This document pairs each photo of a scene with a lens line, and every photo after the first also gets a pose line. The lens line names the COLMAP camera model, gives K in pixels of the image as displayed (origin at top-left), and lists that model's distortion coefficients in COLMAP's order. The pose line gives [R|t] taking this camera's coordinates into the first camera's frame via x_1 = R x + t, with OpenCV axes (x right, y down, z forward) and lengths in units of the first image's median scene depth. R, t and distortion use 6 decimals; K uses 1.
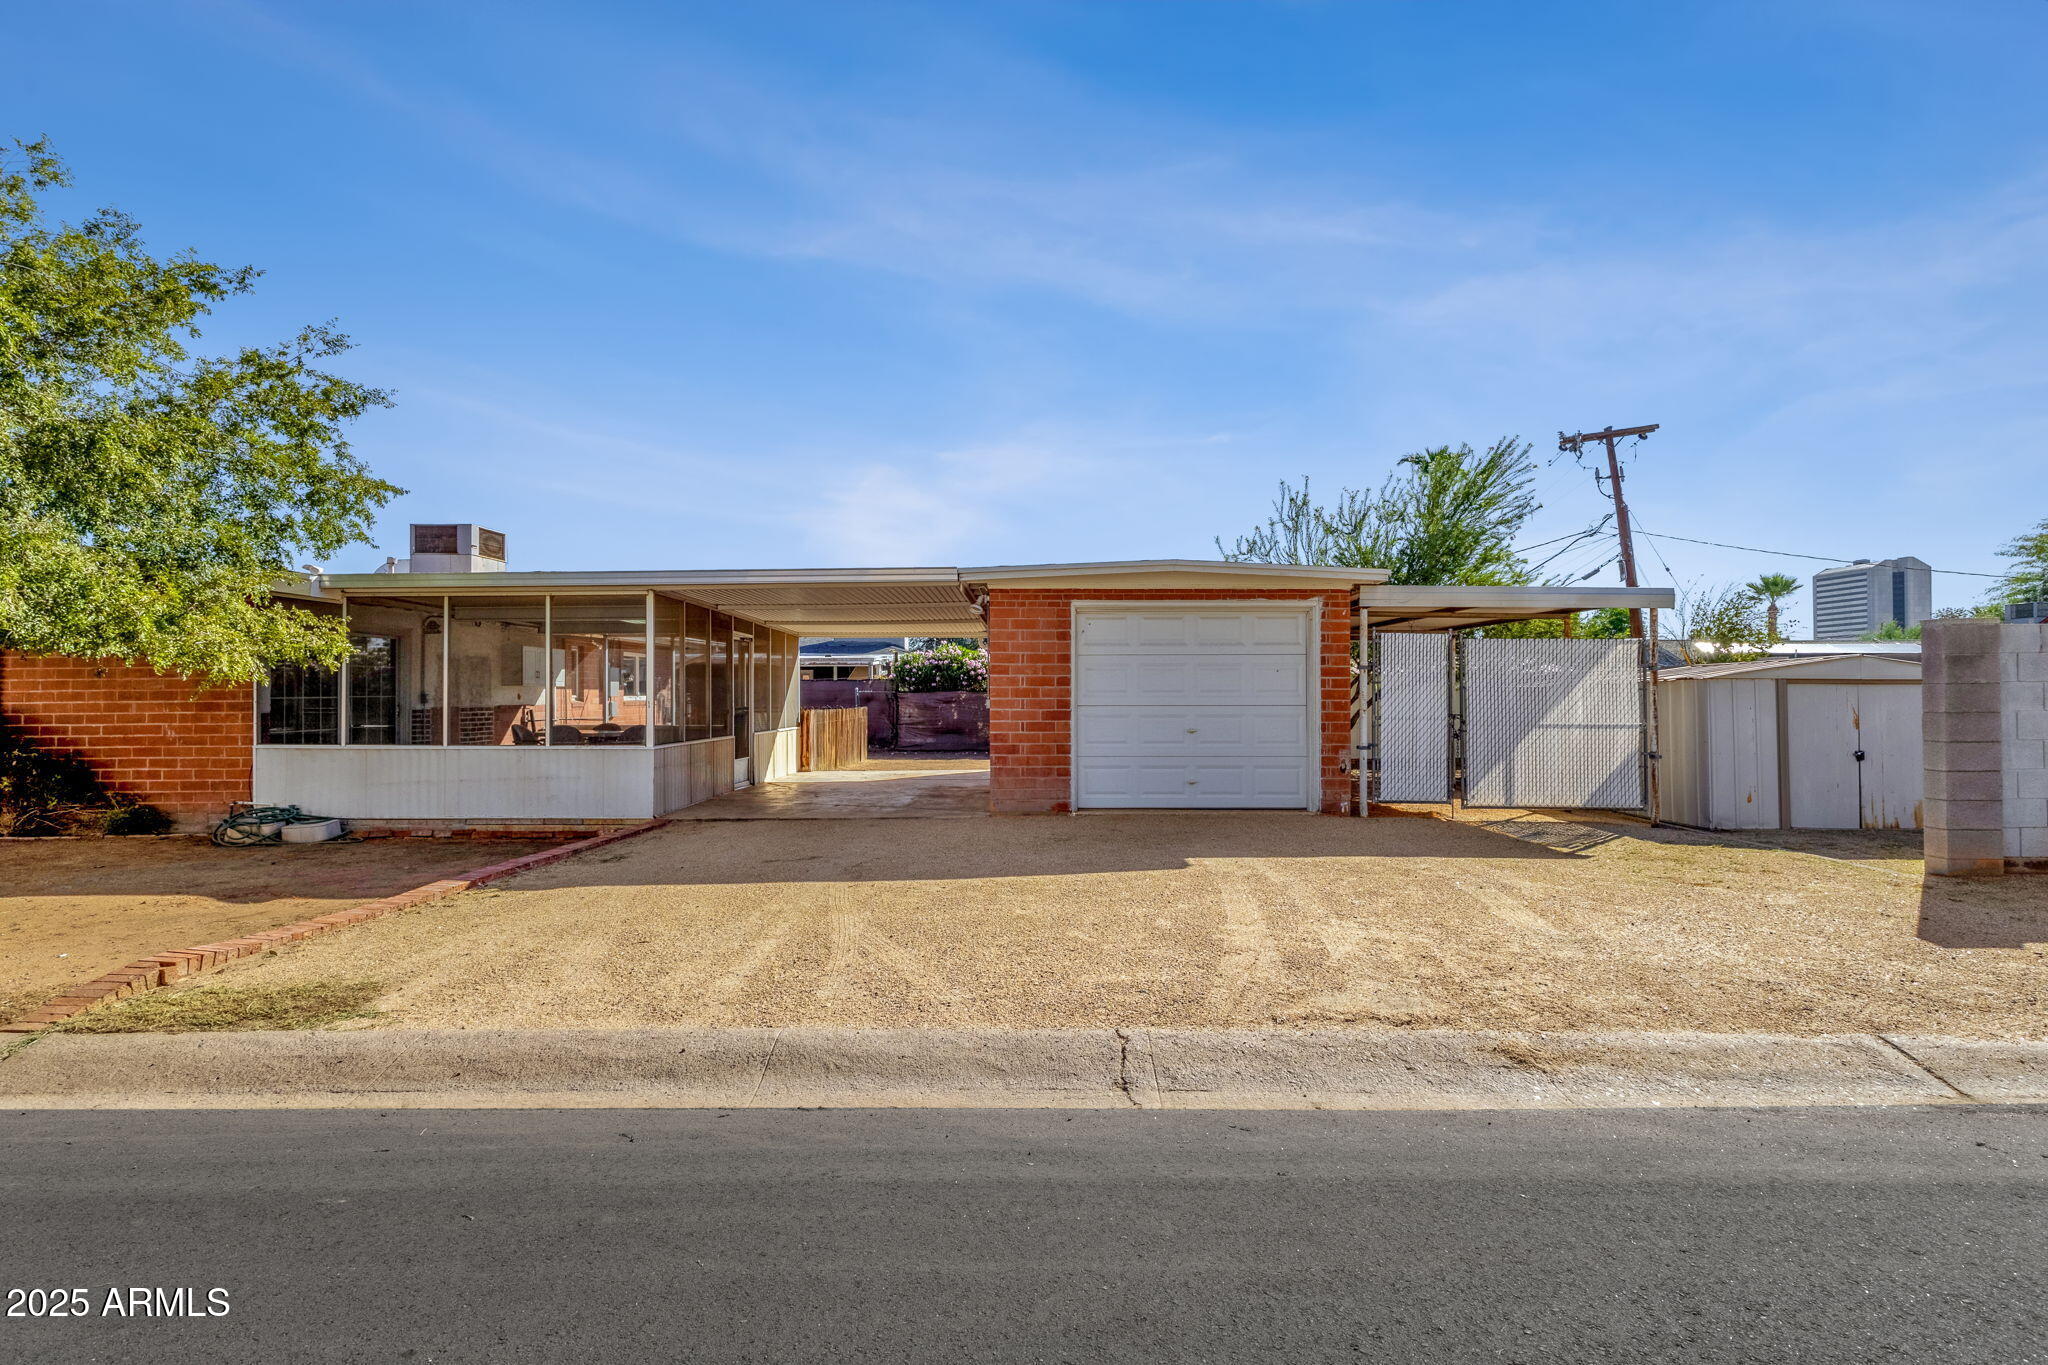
lens RADIAL K [[949.3, 0, 1019.4], [0, 949.3, 686.9], [0, 0, 1]] dist [0.002327, -0.000417]
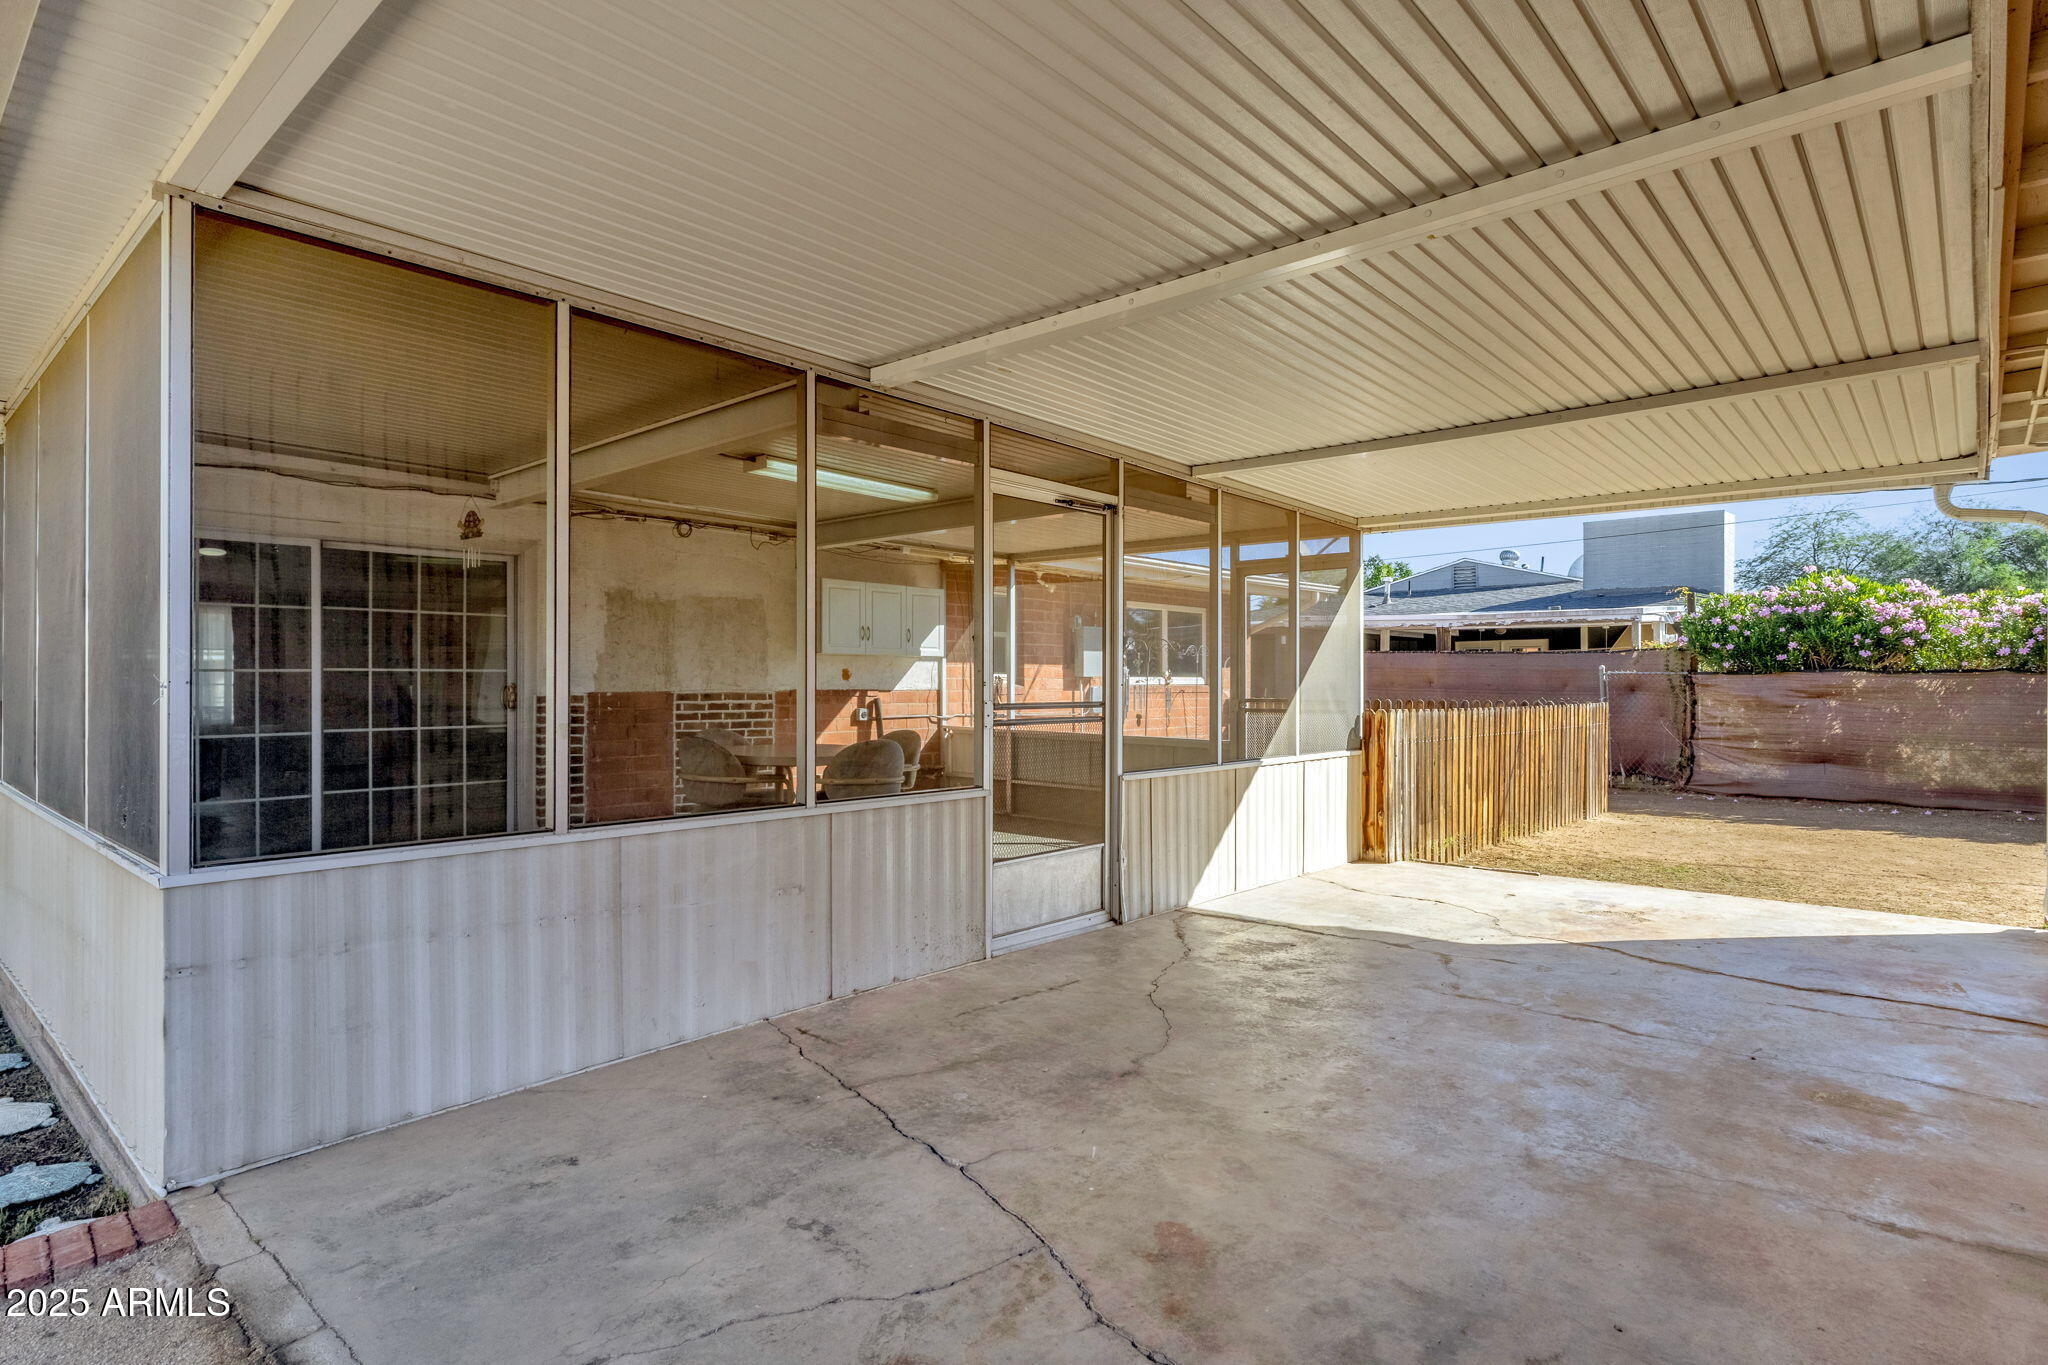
lens RADIAL K [[1060.1, 0, 1021.0], [0, 1060.1, 684.4], [0, 0, 1]] dist [0.006554, 0.001672]
pose [[0.751437, 0.006595, -0.659772, -0.024579], [0.001163, 0.999935, 0.011320, 0.004839], [0.659804, -0.009273, 0.751381, 0.344447]]
